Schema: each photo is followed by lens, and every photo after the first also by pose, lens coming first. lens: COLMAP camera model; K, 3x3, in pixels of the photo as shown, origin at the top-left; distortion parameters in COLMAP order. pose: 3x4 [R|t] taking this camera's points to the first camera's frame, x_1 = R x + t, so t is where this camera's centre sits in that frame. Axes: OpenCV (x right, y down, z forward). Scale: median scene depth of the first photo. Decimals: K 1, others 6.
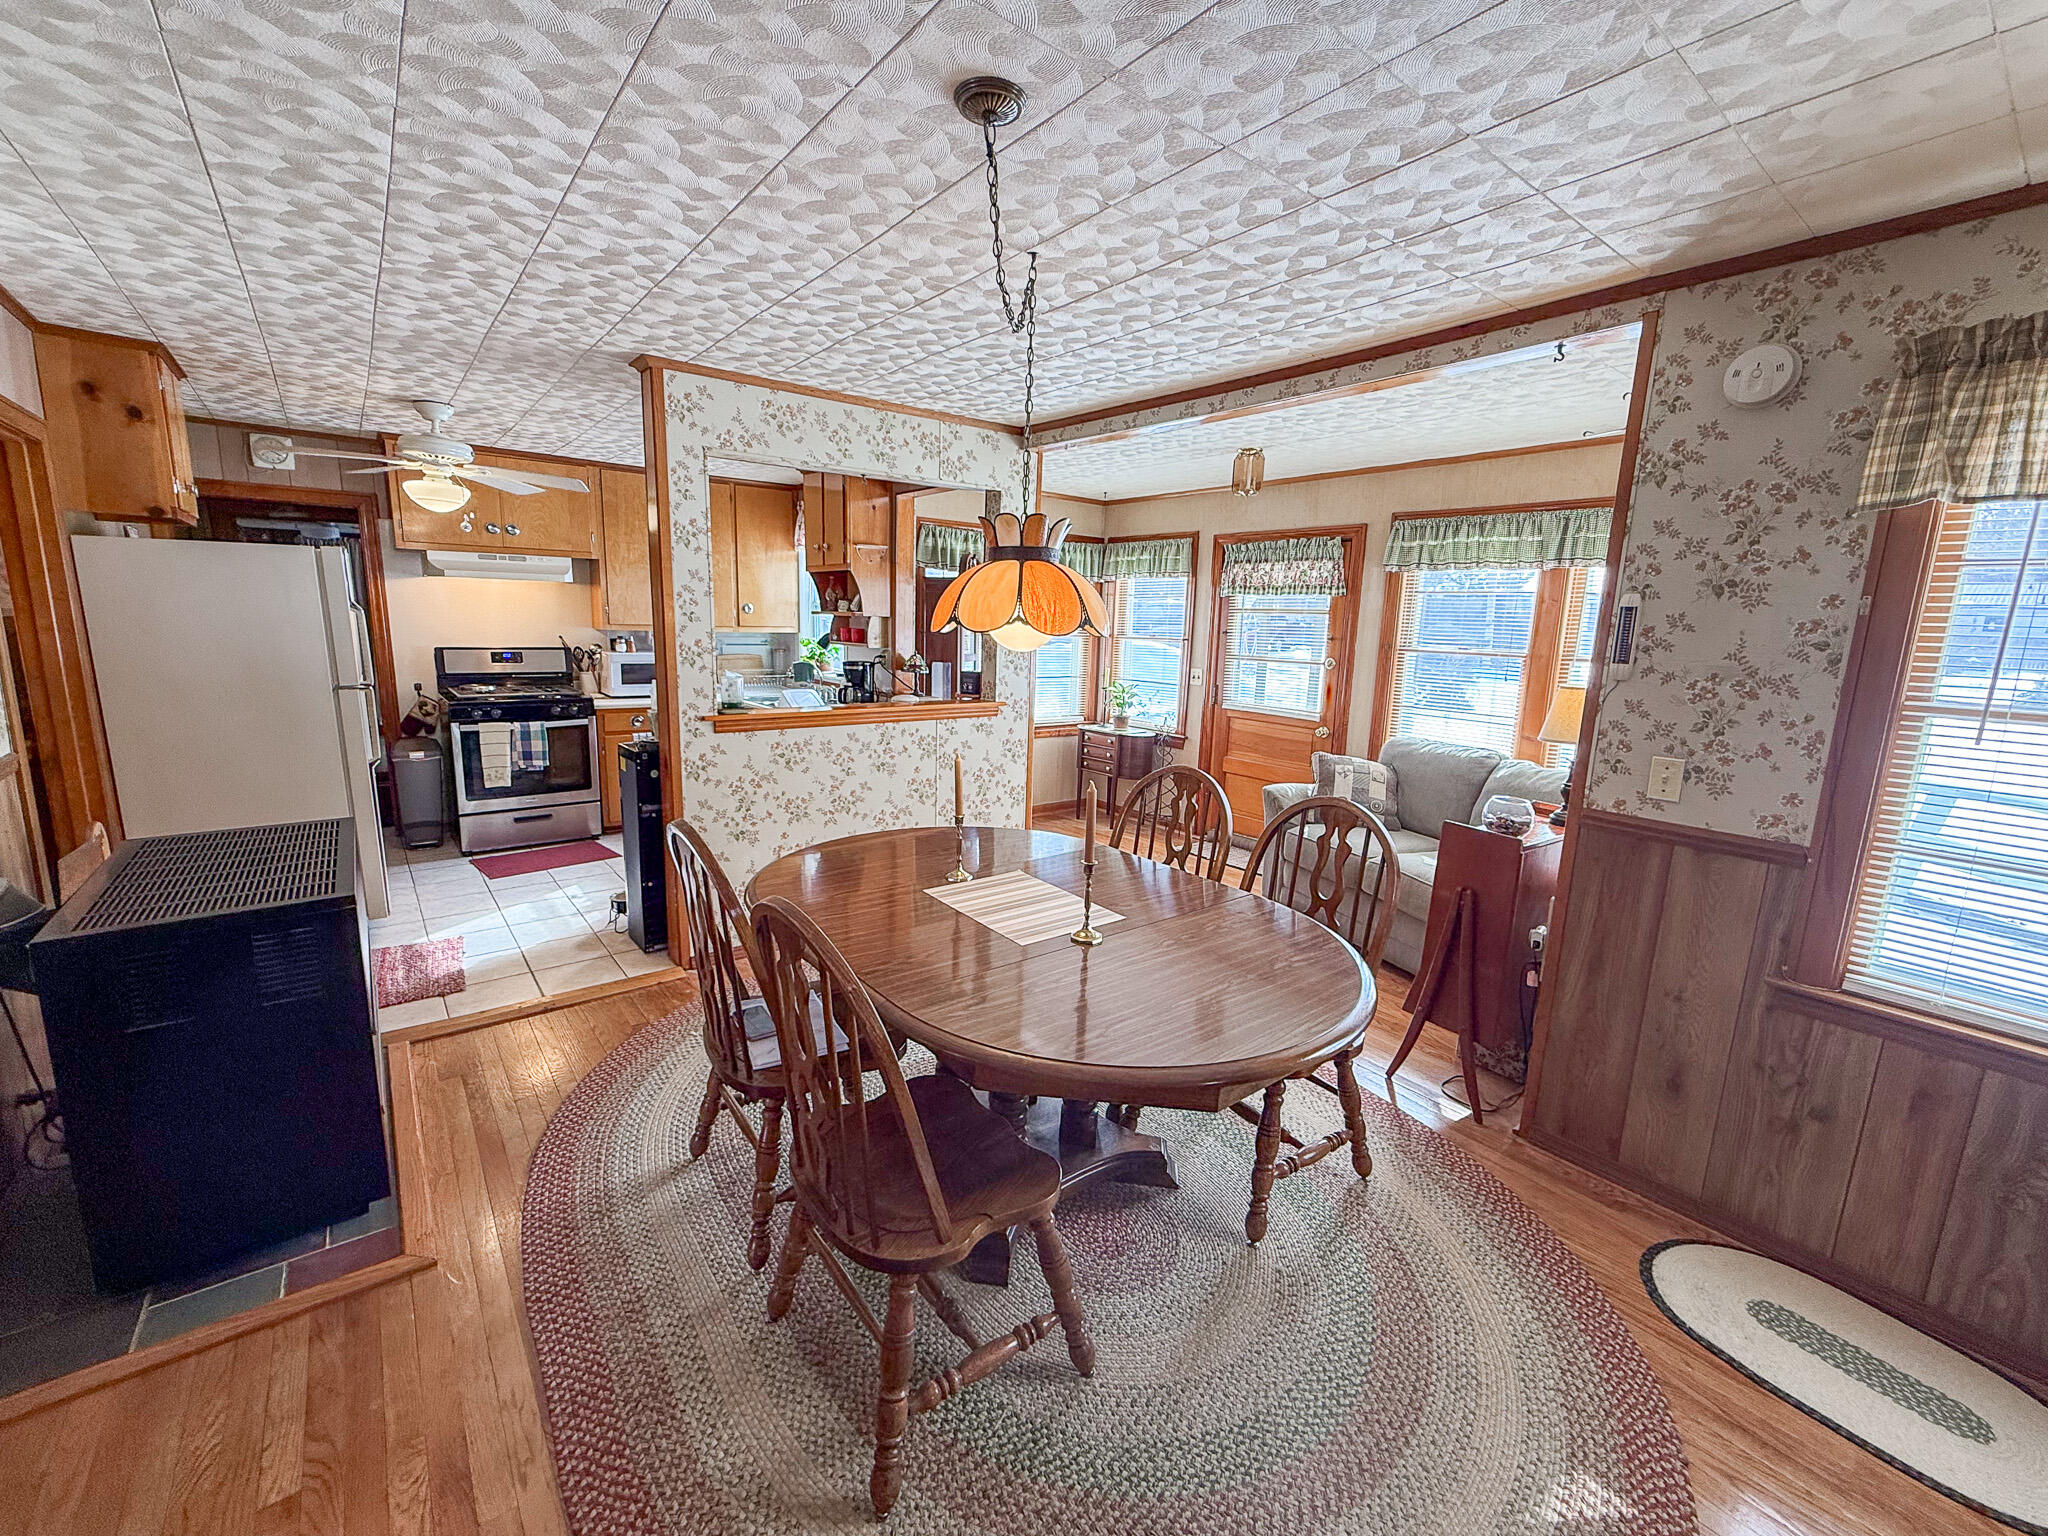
lens RADIAL K [[835.0, 0, 1024.0], [0, 835.0, 768.0], [0, 0, 1]] dist [-0.000531, -0.000030]
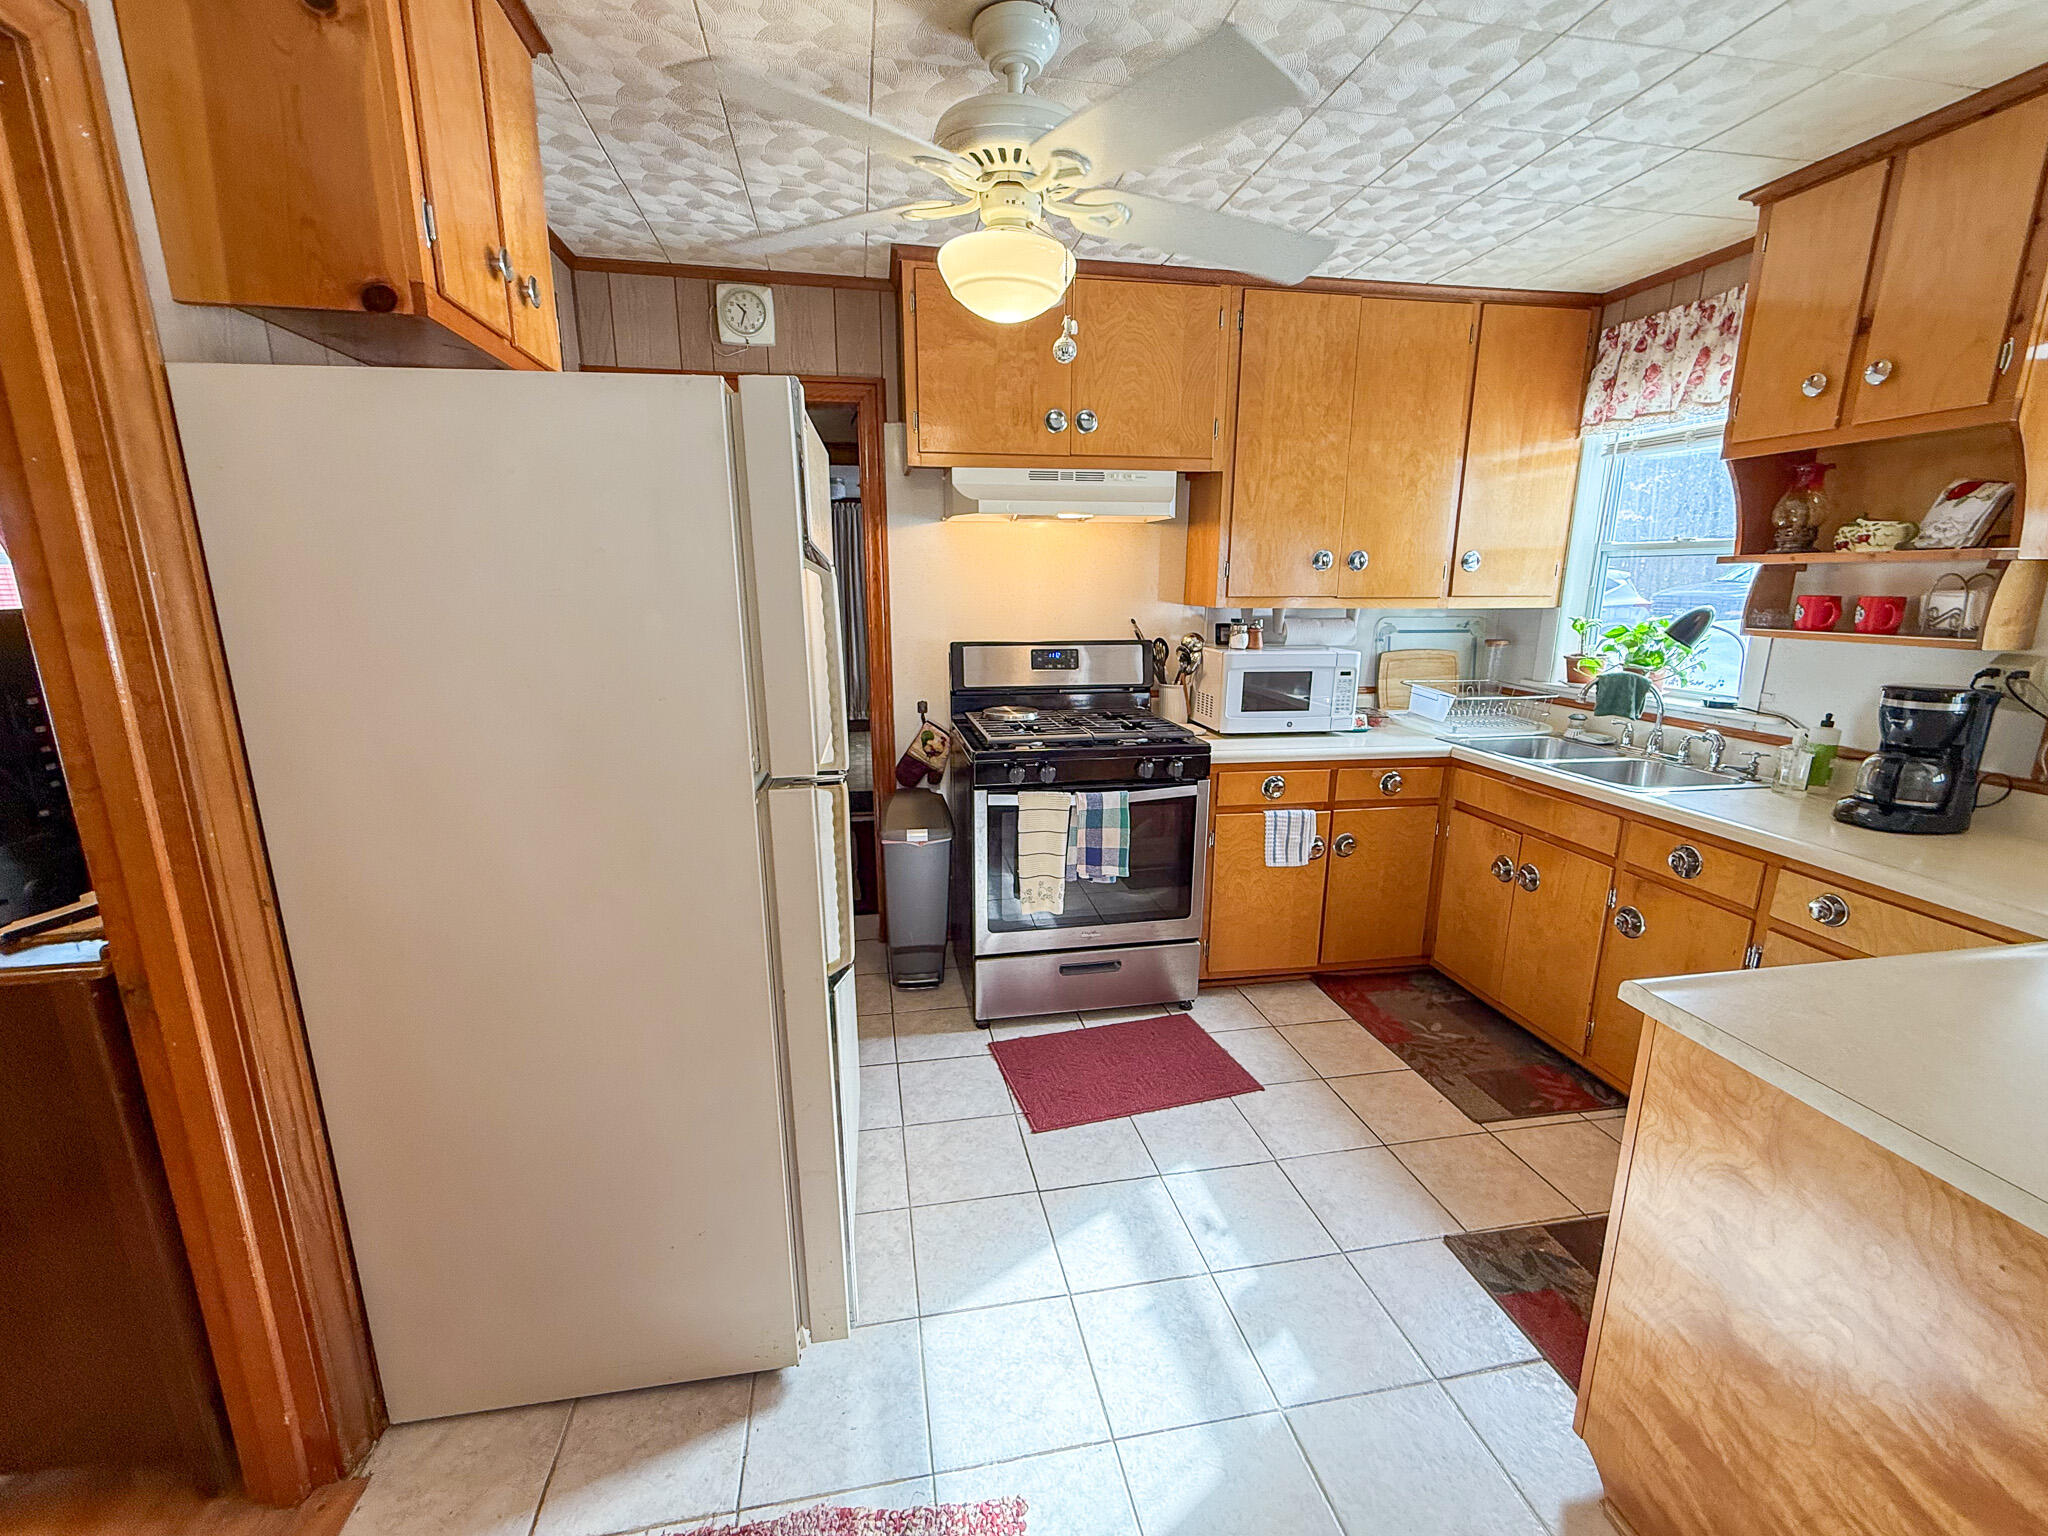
lens RADIAL K [[839.9, 0, 1024.0], [0, 839.9, 768.0], [0, 0, 1]] dist [-0.002083, -0.000056]
pose [[0.884245, 0.076591, -0.460700, -0.386012], [-0.061294, 0.996960, 0.048099, -0.088459], [0.462983, -0.014293, 0.886252, 0.505818]]
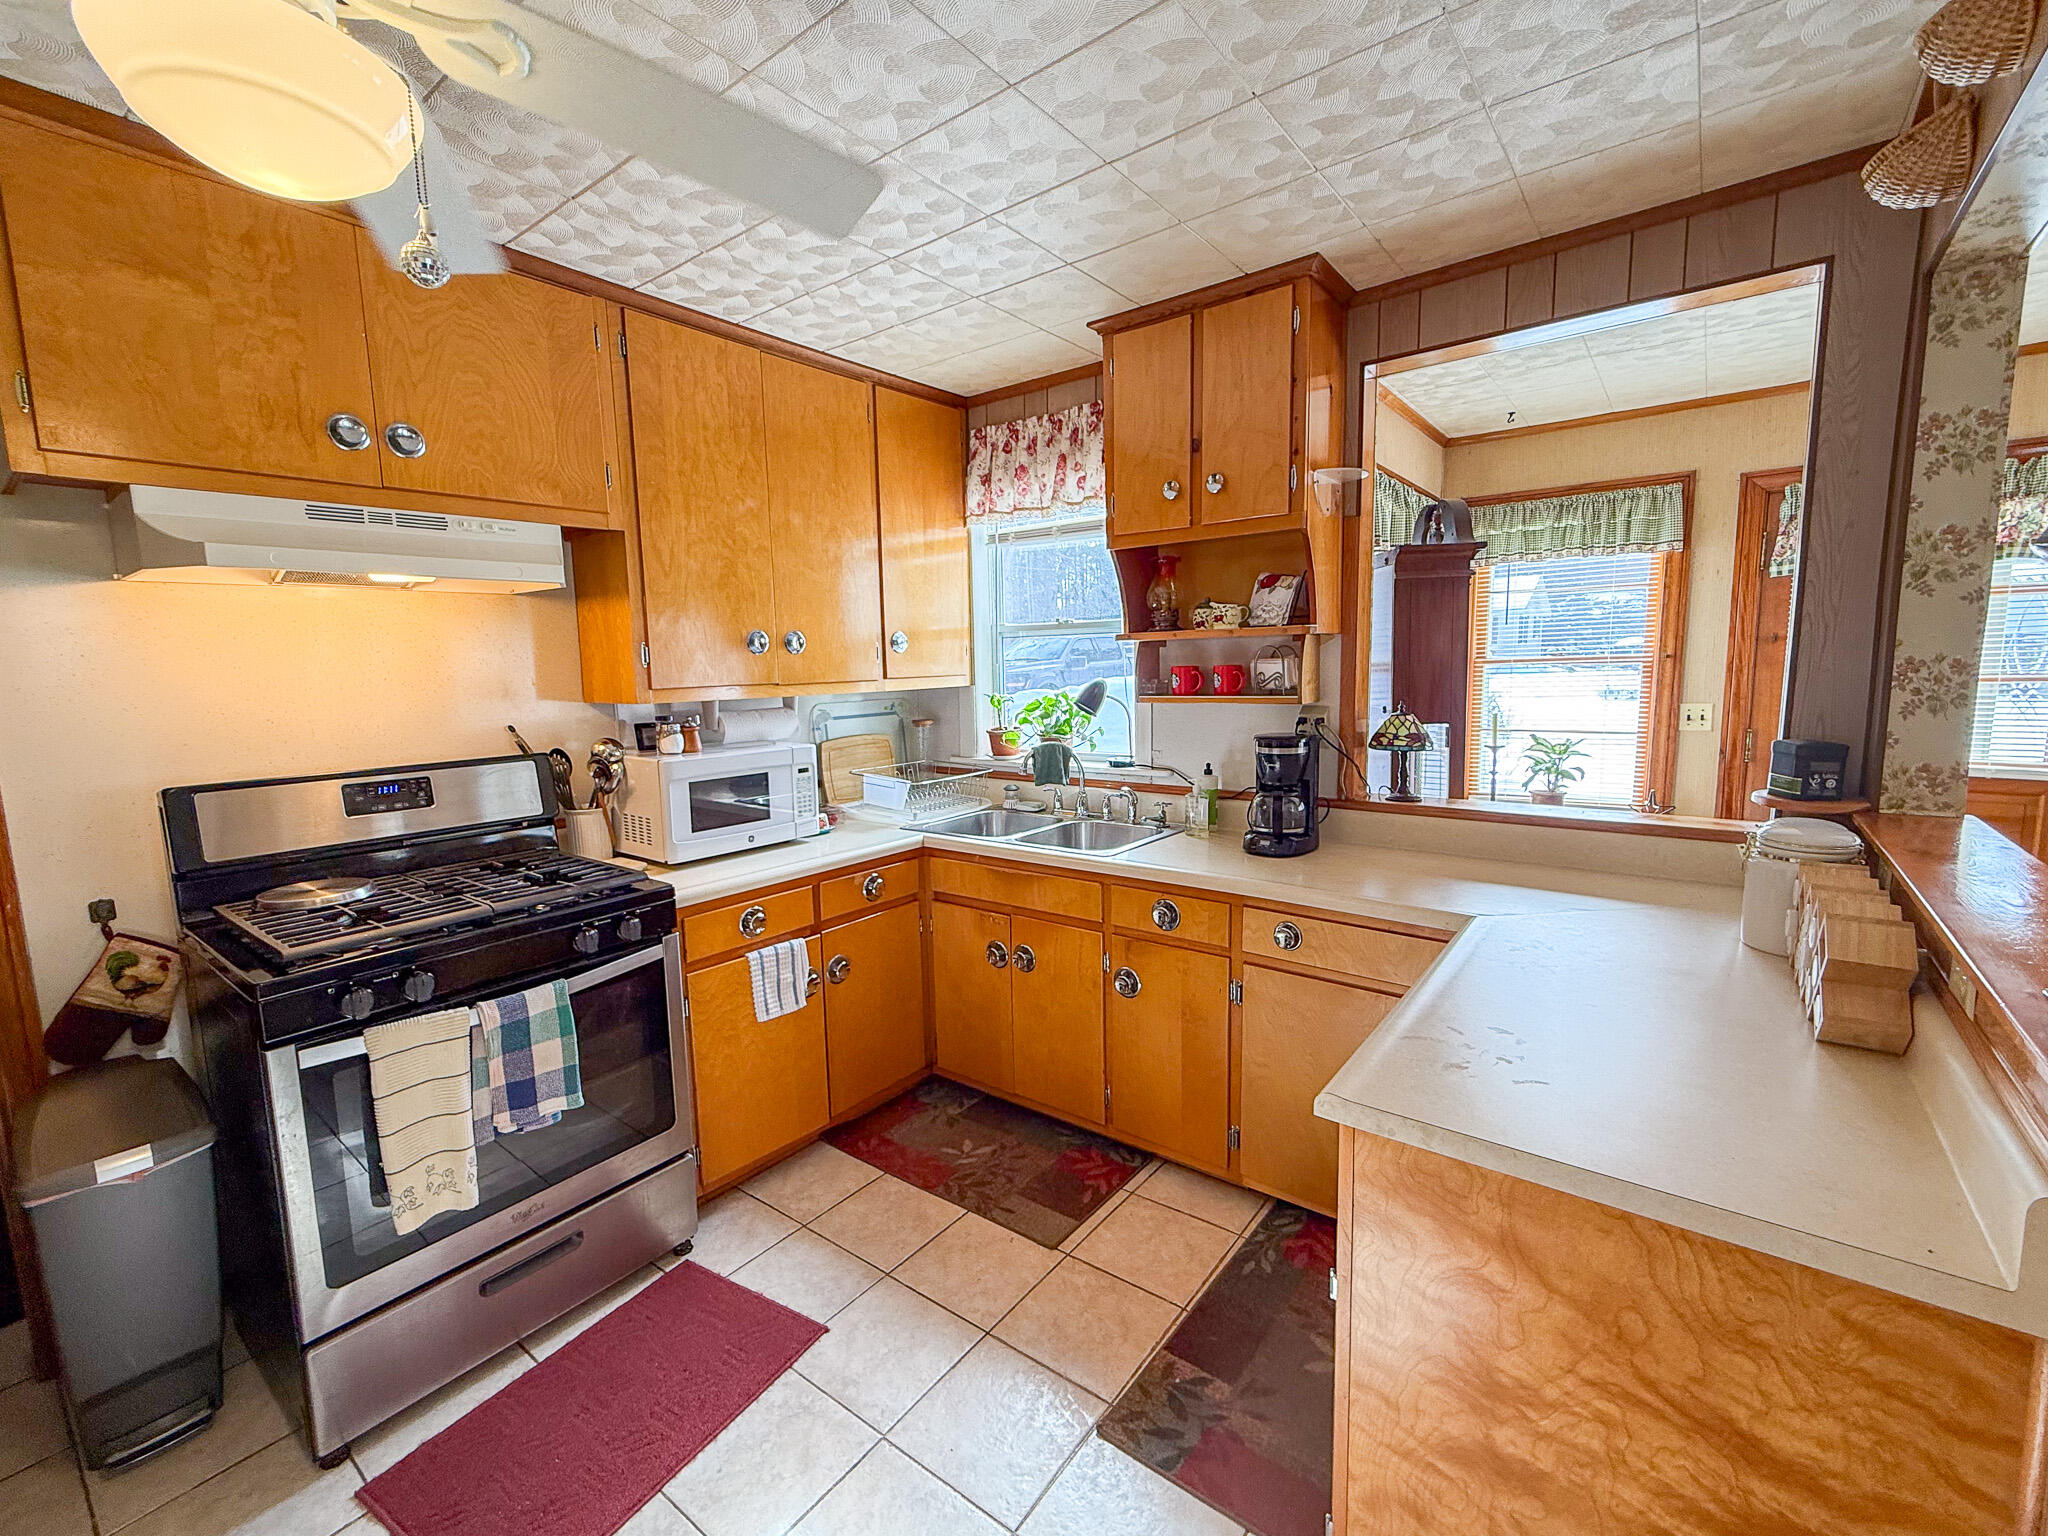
lens RADIAL K [[858.0, 0, 1005.8], [0, 858.0, 766.9], [0, 0, 1]] dist [-0.000269, 0.000243]
pose [[0.971016, -0.080771, 0.224952, -0.459478], [0.093350, 0.994578, -0.045839, -0.106584], [-0.220030, 0.065510, 0.973291, 0.598726]]
